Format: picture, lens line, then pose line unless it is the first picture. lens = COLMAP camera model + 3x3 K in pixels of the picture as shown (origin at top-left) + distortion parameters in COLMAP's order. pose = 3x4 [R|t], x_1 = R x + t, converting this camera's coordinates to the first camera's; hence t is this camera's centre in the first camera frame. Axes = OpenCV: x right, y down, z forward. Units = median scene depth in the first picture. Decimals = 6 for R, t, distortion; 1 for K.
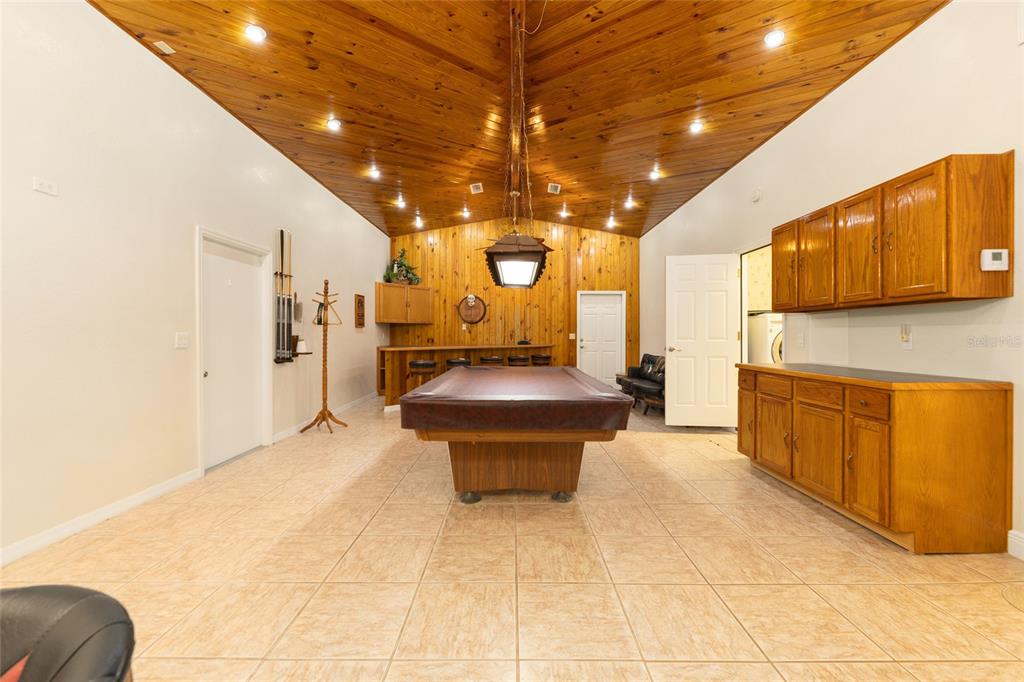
lens RADIAL K [[410.1, 0, 519.8], [0, 410.1, 337.5], [0, 0, 1]] dist [-0.000160, 0.000093]
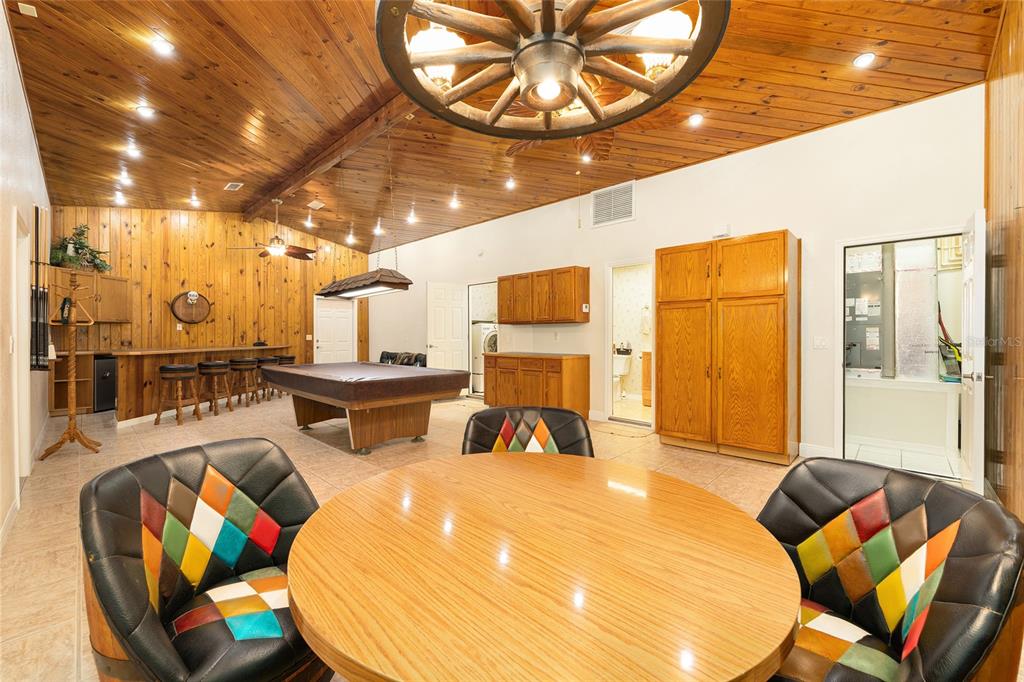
lens RADIAL K [[410.1, 0, 519.8], [0, 410.1, 337.5], [0, 0, 1]] dist [-0.000160, 0.000093]
pose [[0.681591, -0.003165, 0.731726, -0.374527], [0.004228, 0.999991, 0.000387, -0.001272], [-0.731721, 0.002830, 0.681598, -0.171191]]
